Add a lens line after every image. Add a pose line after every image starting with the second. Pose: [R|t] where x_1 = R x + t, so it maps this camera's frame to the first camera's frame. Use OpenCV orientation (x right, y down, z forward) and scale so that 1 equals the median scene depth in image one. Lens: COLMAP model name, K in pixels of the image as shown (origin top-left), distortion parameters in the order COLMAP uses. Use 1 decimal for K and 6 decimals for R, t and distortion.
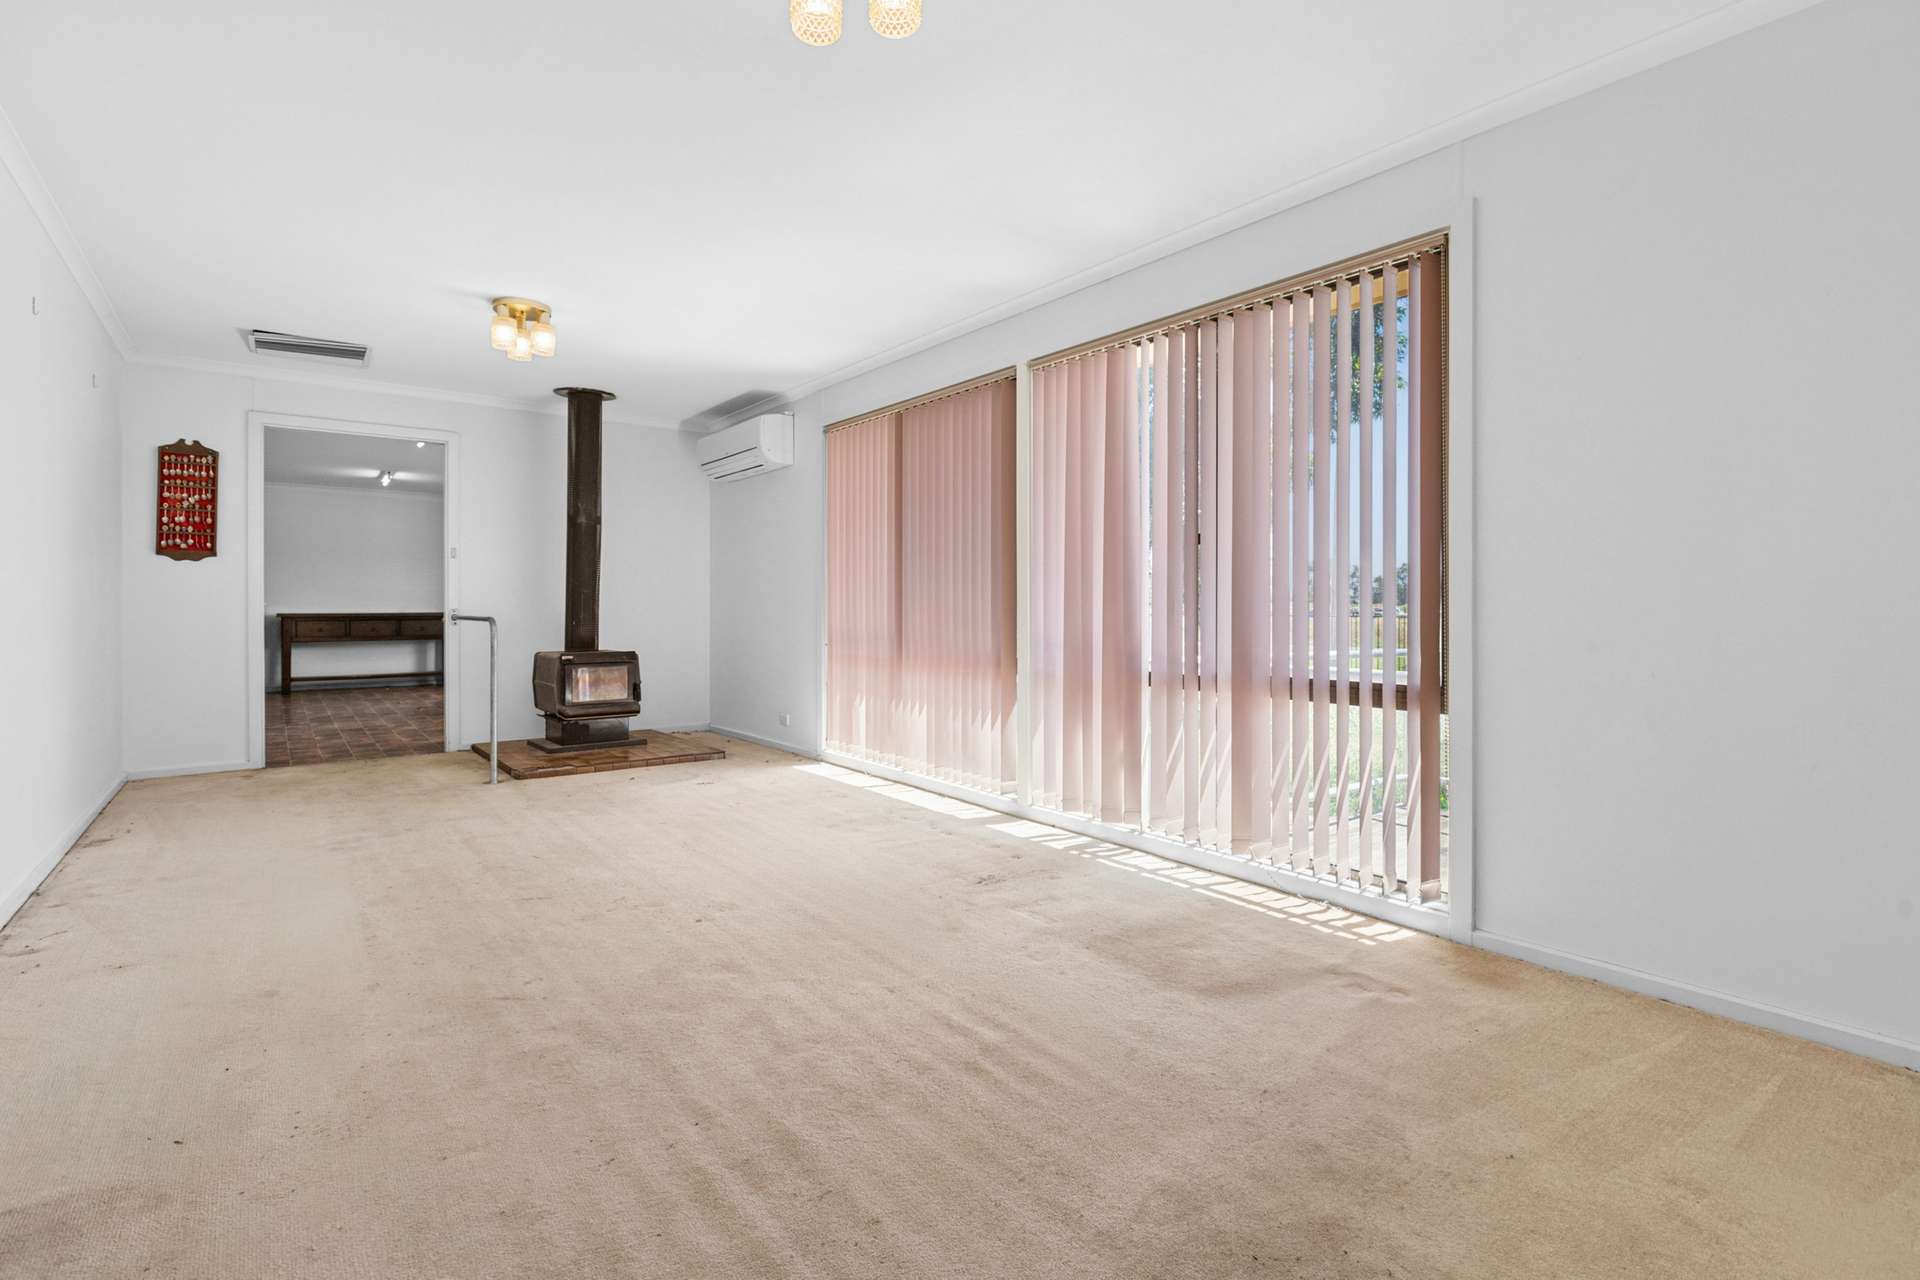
lens RADIAL K [[905.1, 0, 960.8], [0, 905.1, 614.3], [0, 0, 1]] dist [-0.000574, -0.000127]
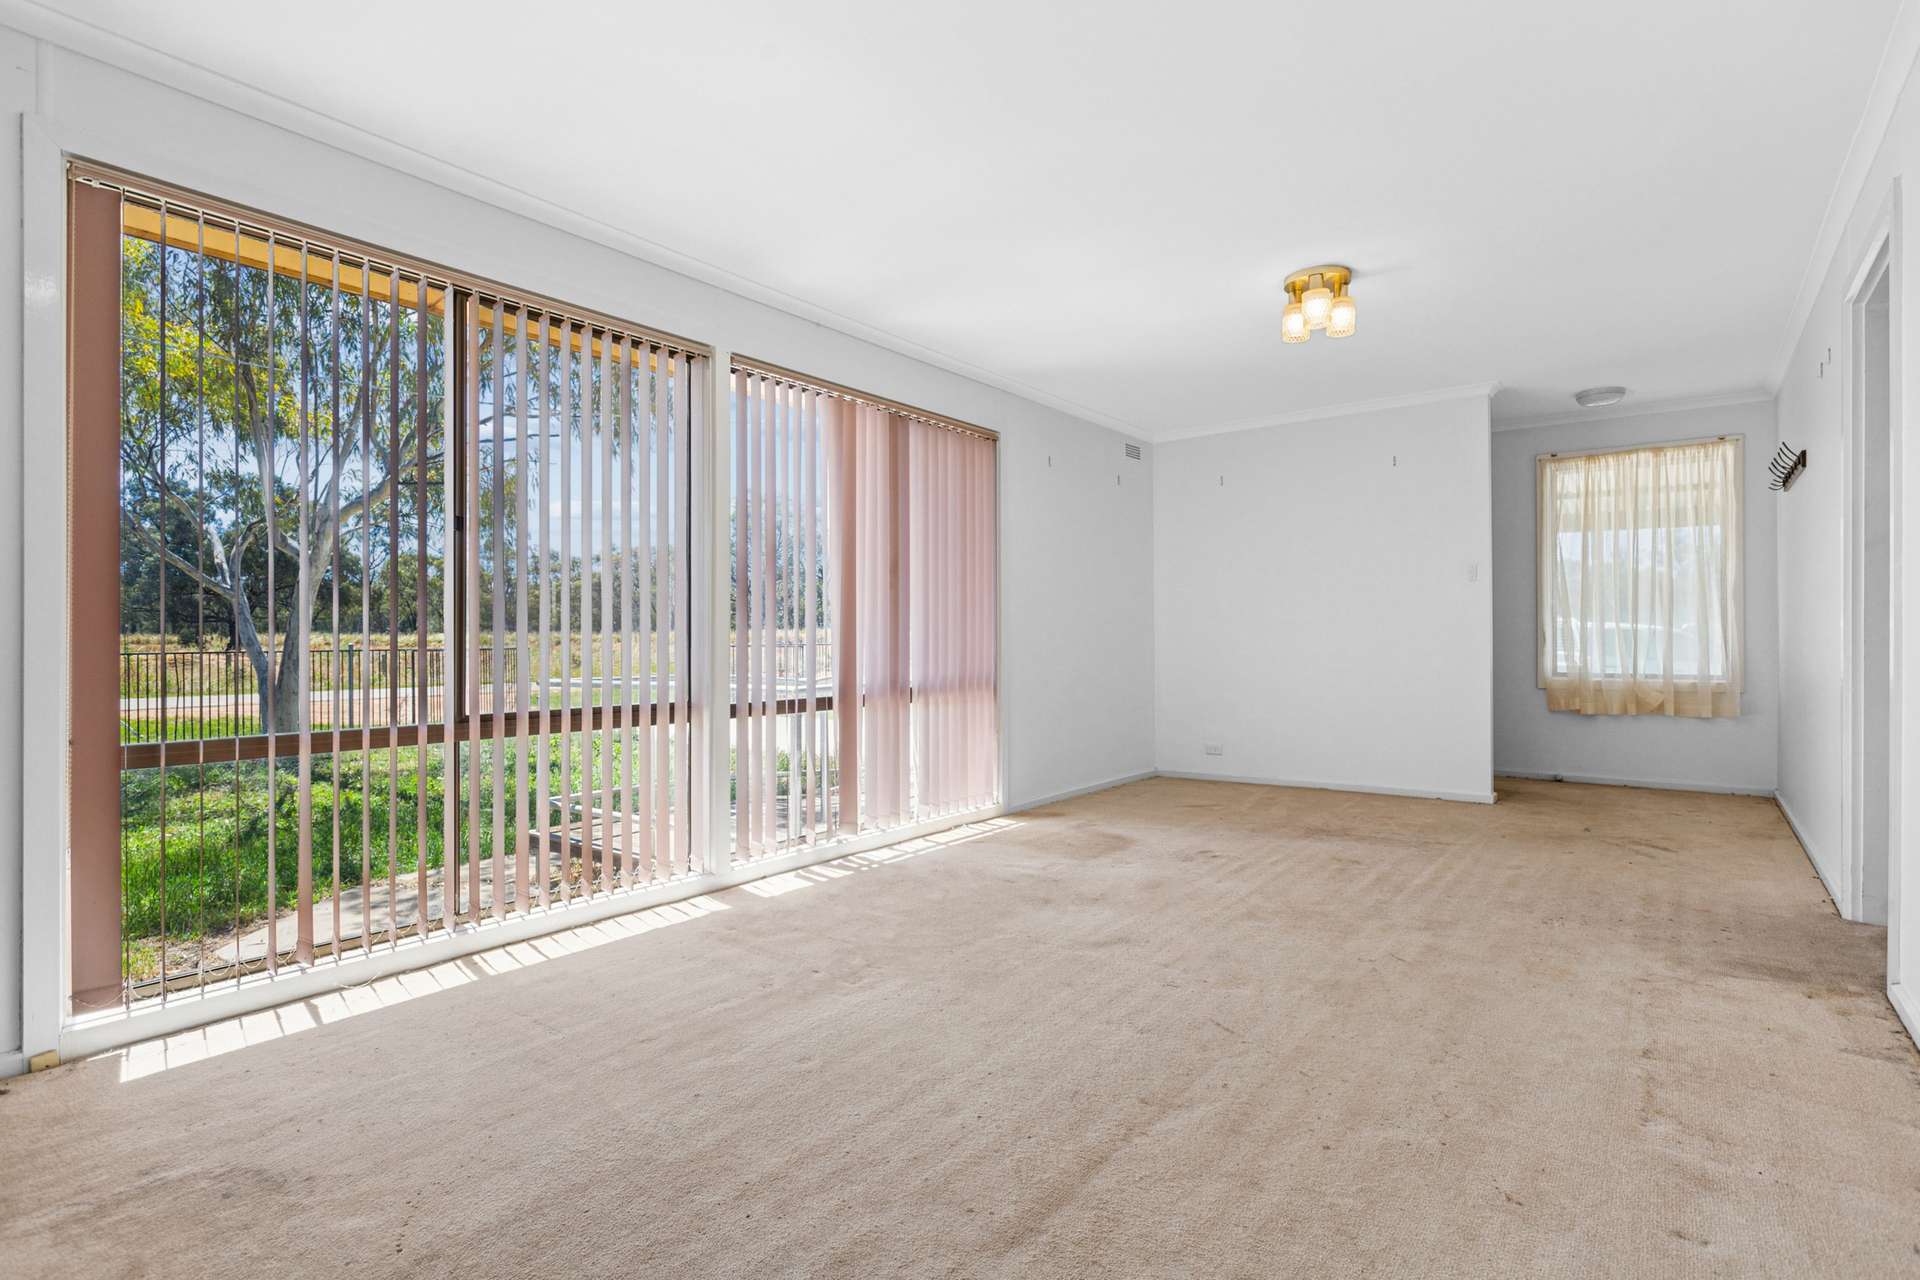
lens RADIAL K [[986.6, 0, 960.0], [0, 986.6, 640.0], [0, 0, 1]] dist [0.021848, -0.000029]
pose [[-0.287544, -0.004553, 0.957757, -0.714564], [-0.004650, 0.999984, 0.003358, -0.007172], [-0.957756, -0.003488, -0.287560, 0.862703]]
